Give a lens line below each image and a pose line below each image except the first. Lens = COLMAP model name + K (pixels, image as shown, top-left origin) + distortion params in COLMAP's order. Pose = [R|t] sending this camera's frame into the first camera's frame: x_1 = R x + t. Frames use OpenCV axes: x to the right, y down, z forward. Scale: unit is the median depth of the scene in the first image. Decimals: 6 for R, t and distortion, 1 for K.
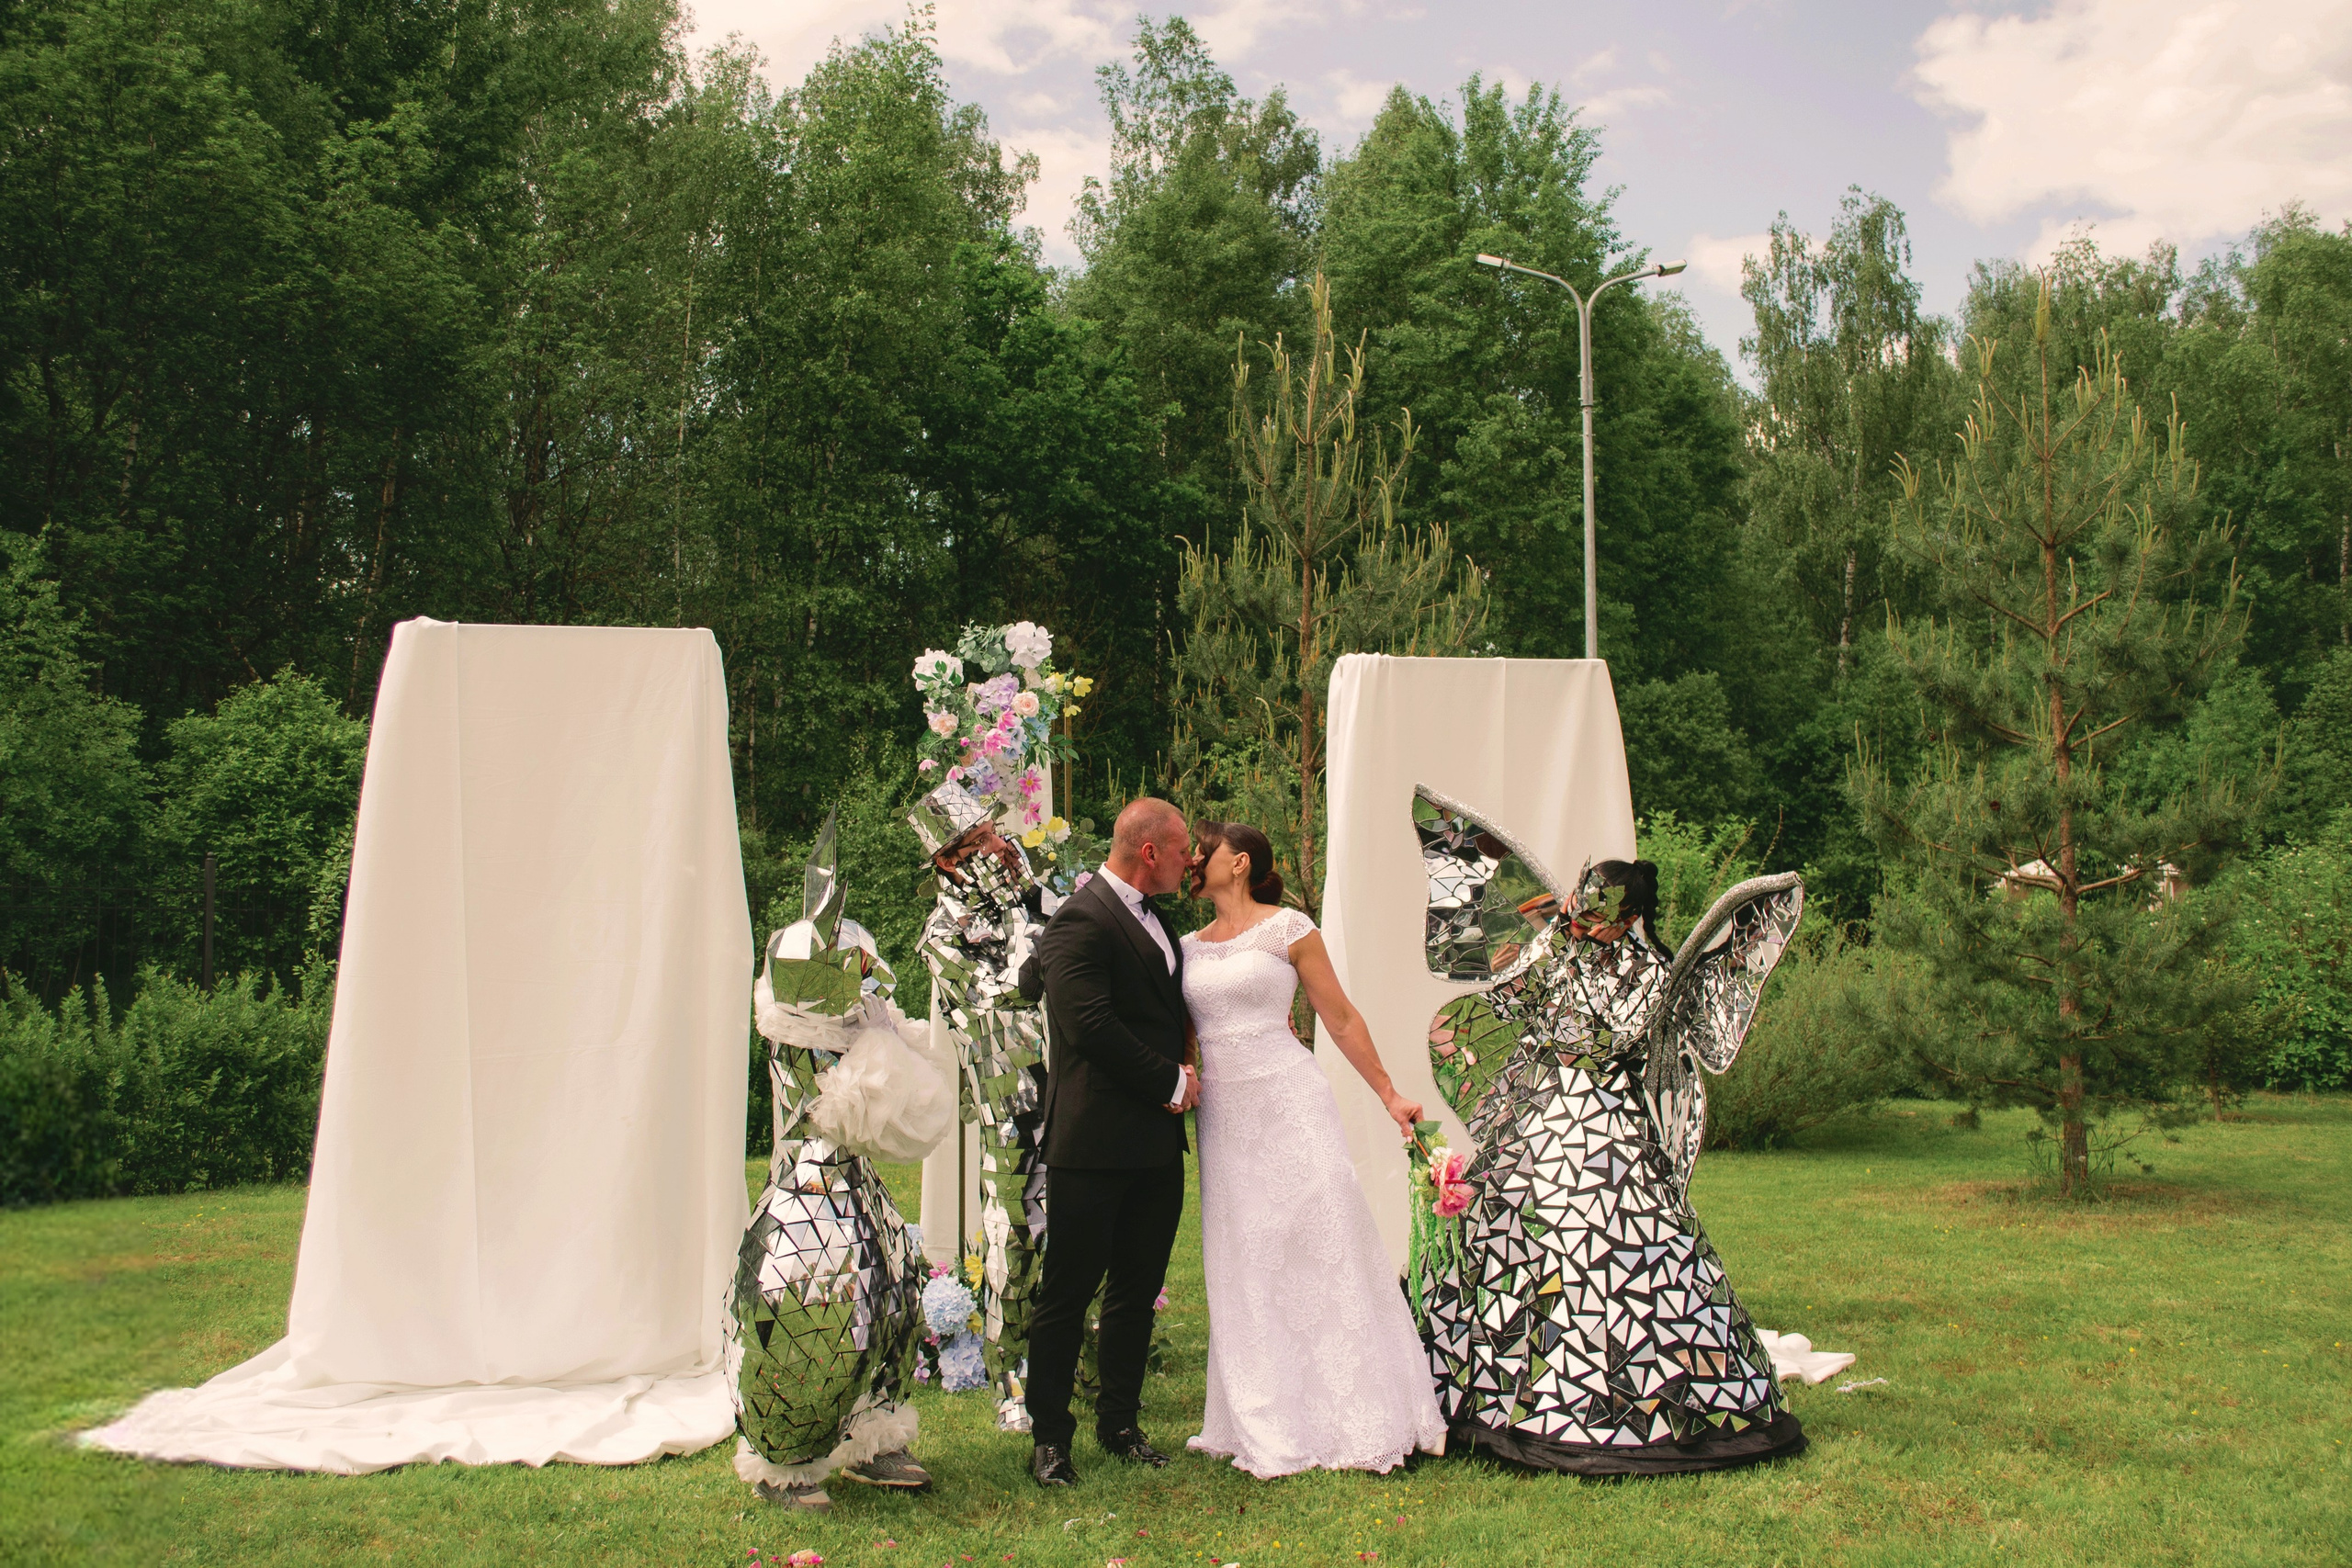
lens RADIAL K [[2130.9, 0, 1176.0], [0, 2130.9, 784.0], [0, 0, 1]] dist [-0.072583, 0.014928]
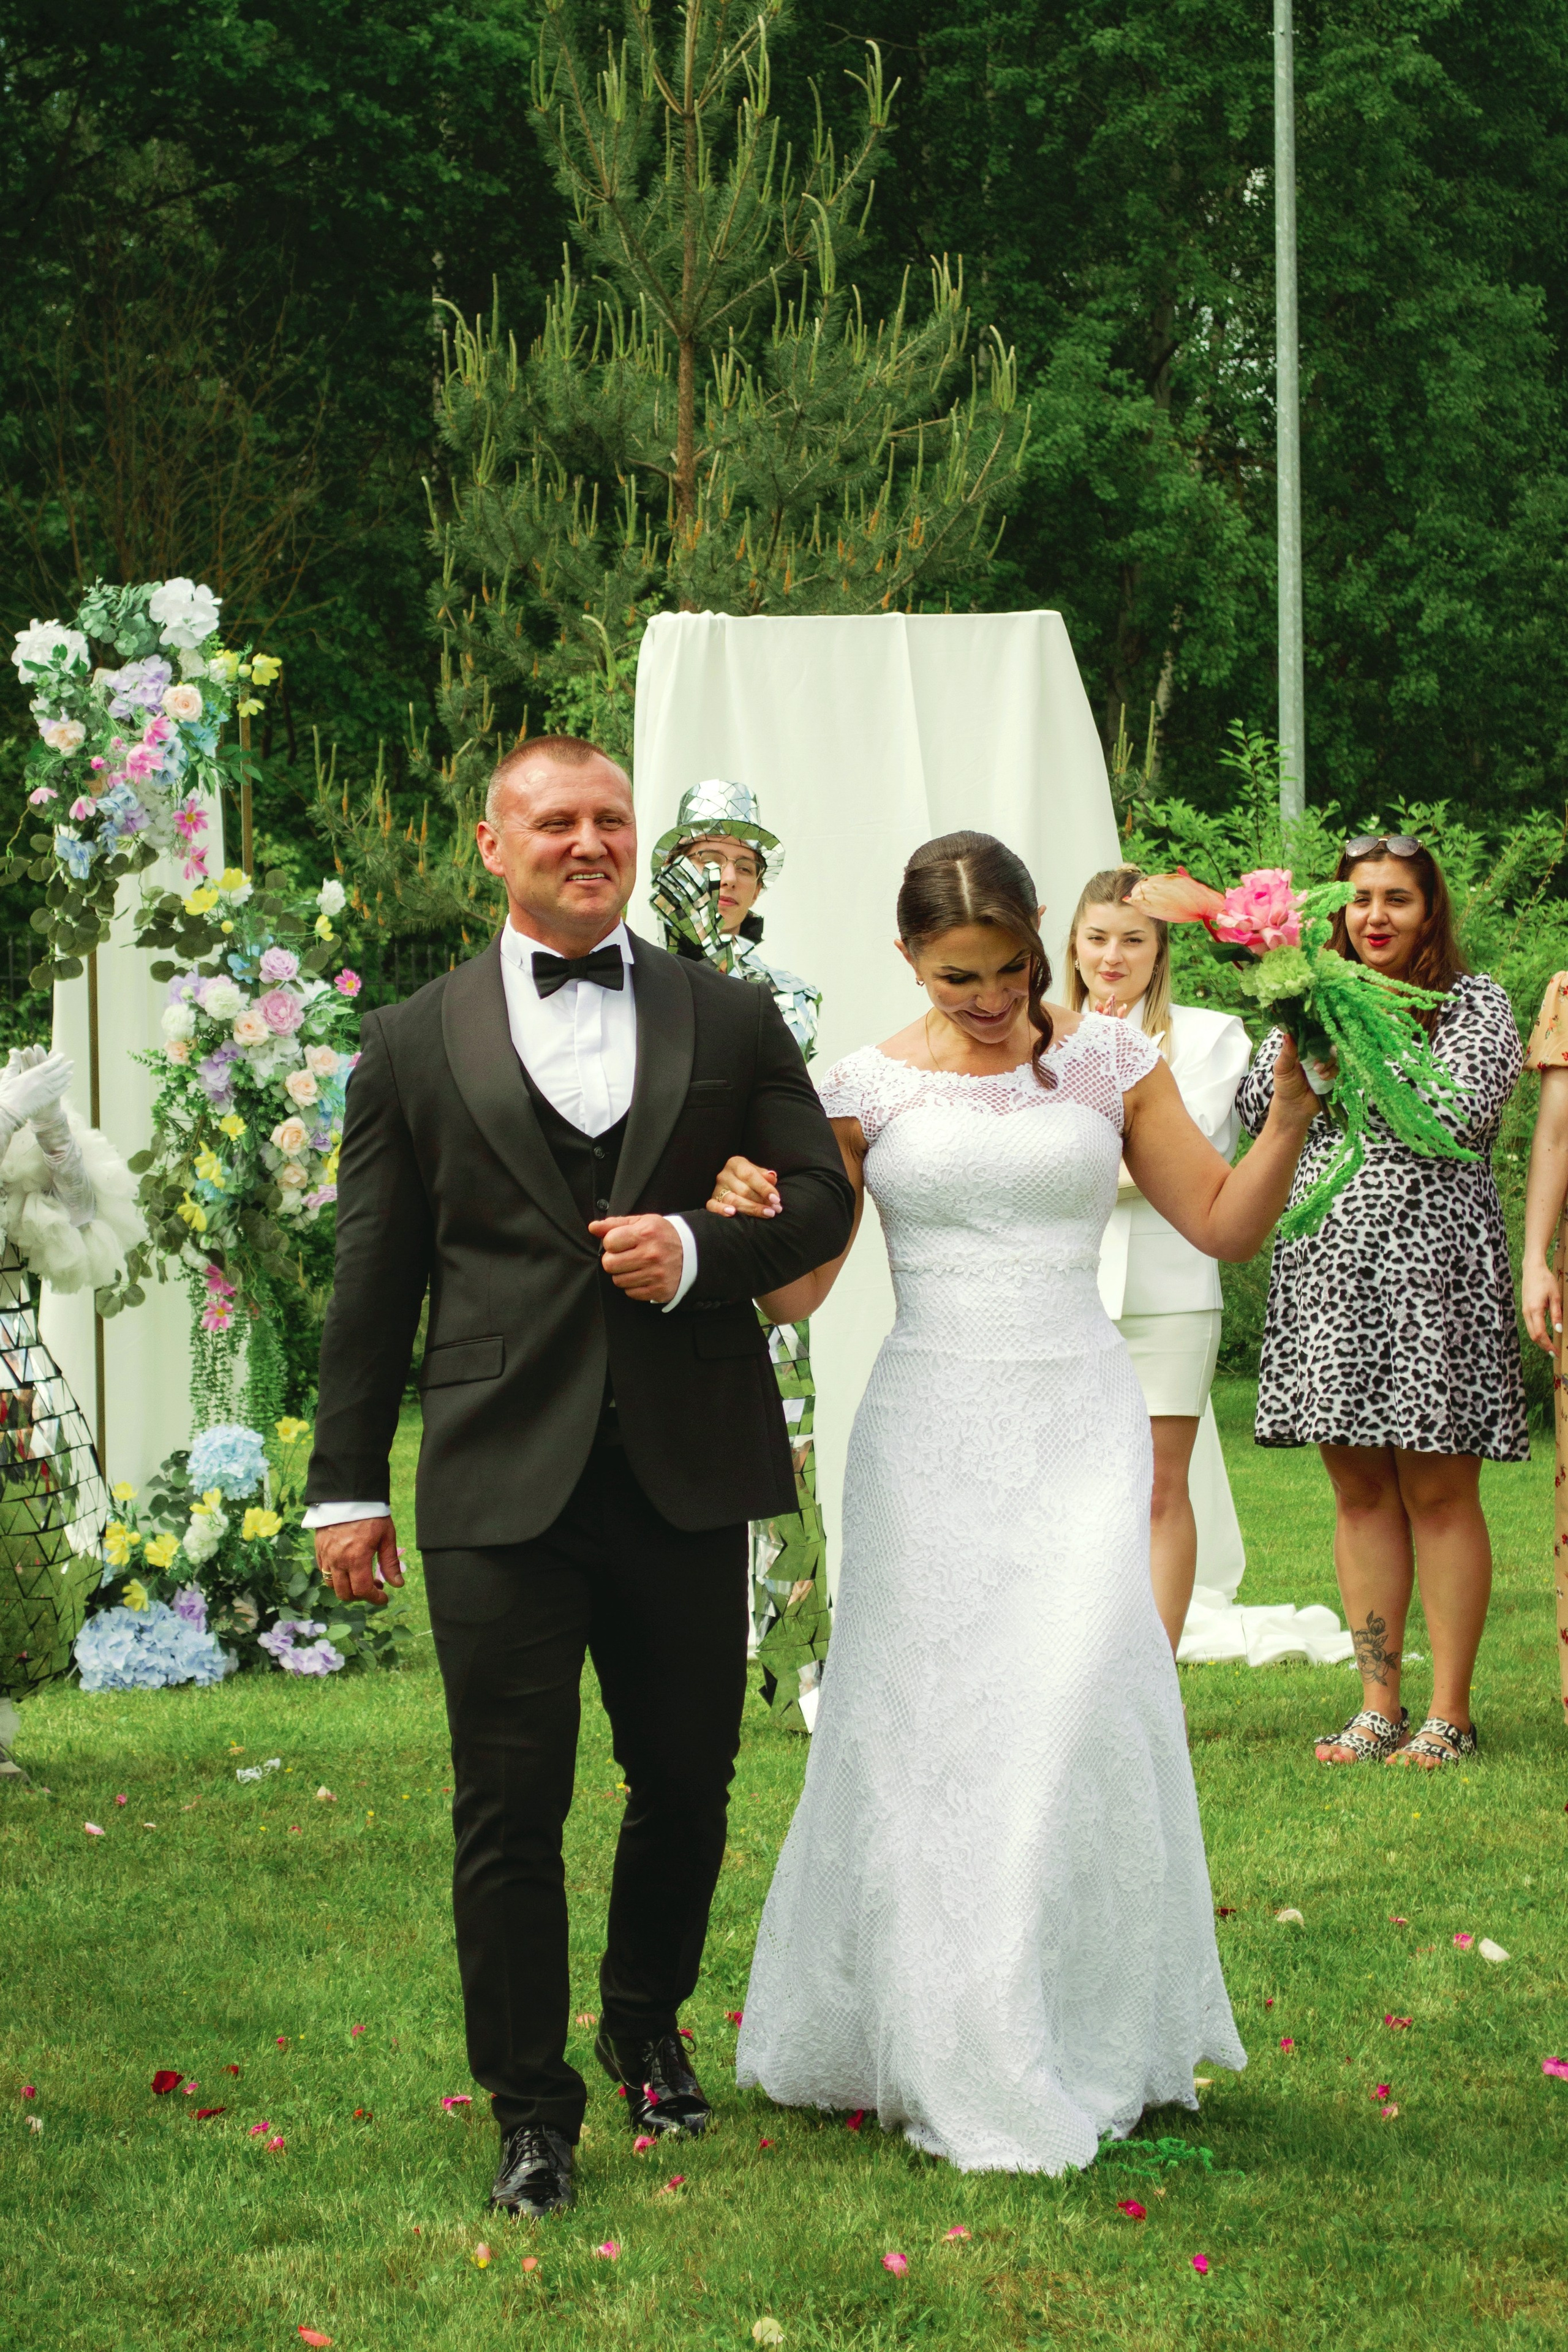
lens RADIAL K [[5535.0, 0, 784.0], [0, 5535.0, 1176.0], [0, 0, 1]] dist [0.014266, 0.861242]
pose [[0.998721, -0.013946, 0.048593, 0.016657], [0.009599, 0.996024, 0.088572, -0.020848], [-0.049635, -0.087992, 0.994884, -0.392037]]
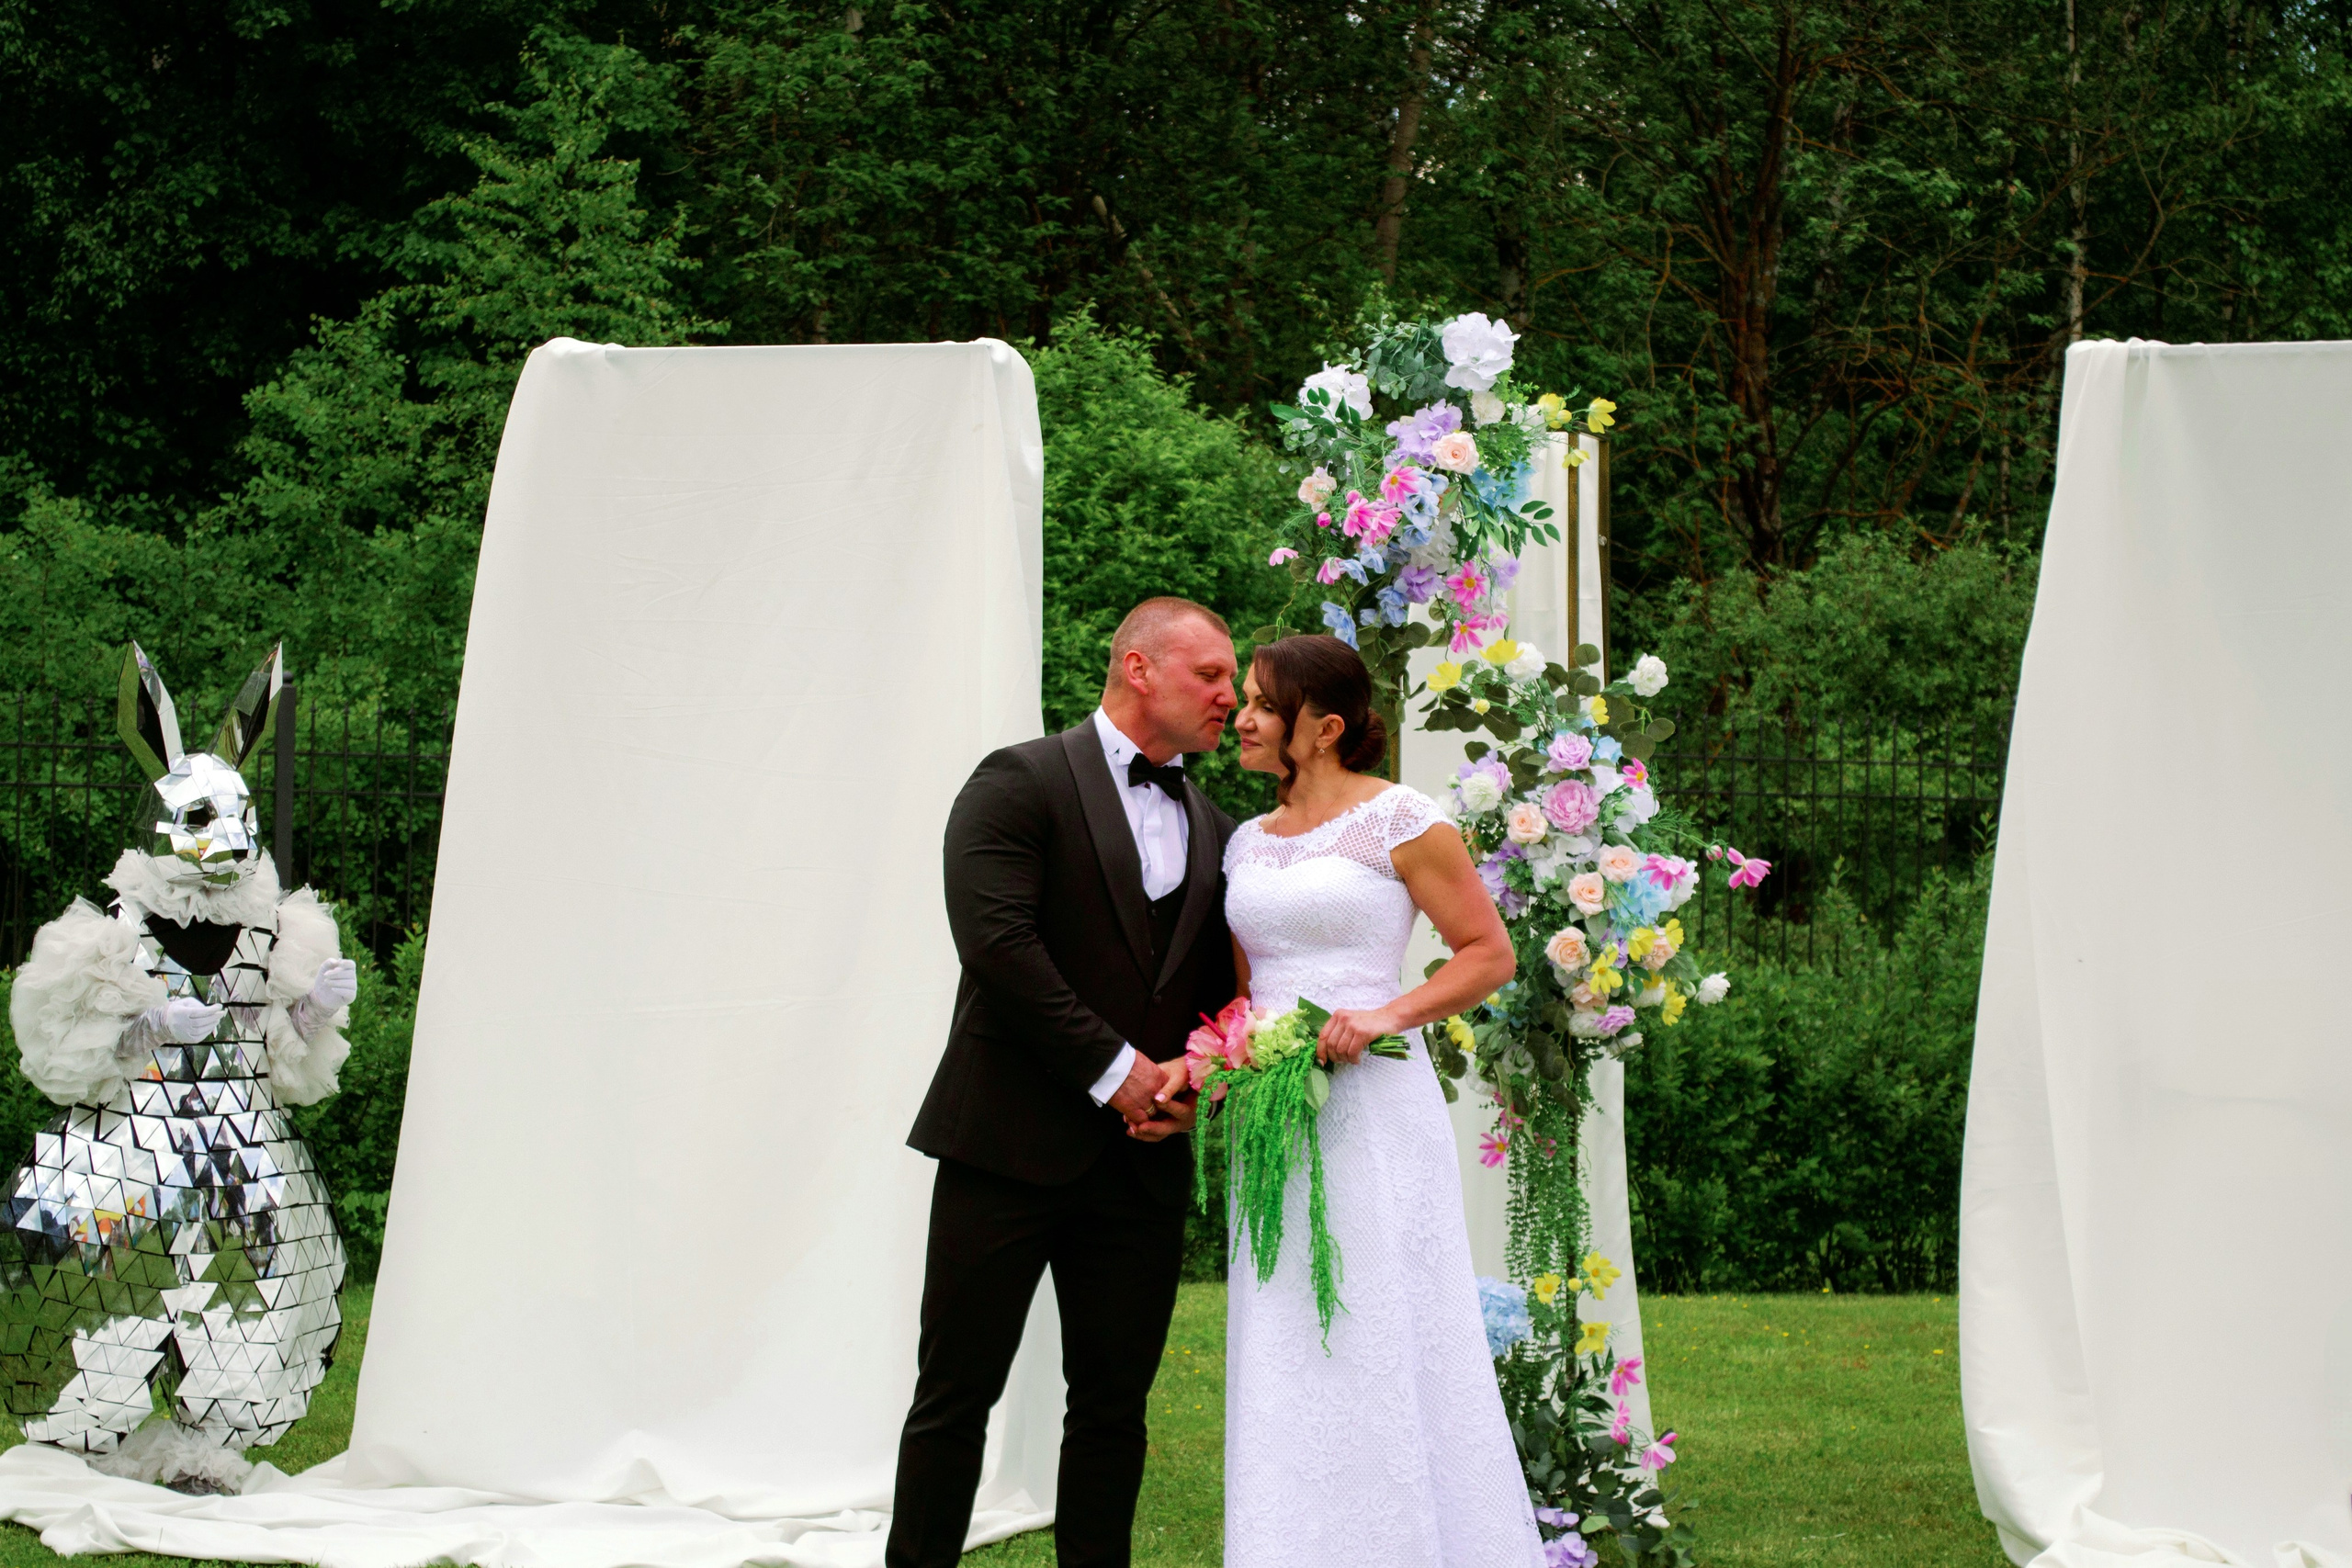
lens RADIAL K [[5498.5, 0, 1176.0], [0, 5498.5, 784.0], [0, 0, 1]] dist [0.064582, 0.370657]
pose [[0.892291, 0.009719, -0.451355, 0.279074], [0.012731, 0.998829, 0.046676, -0.008721], [0.451280, -0.047394, 0.891123, -0.210805]]
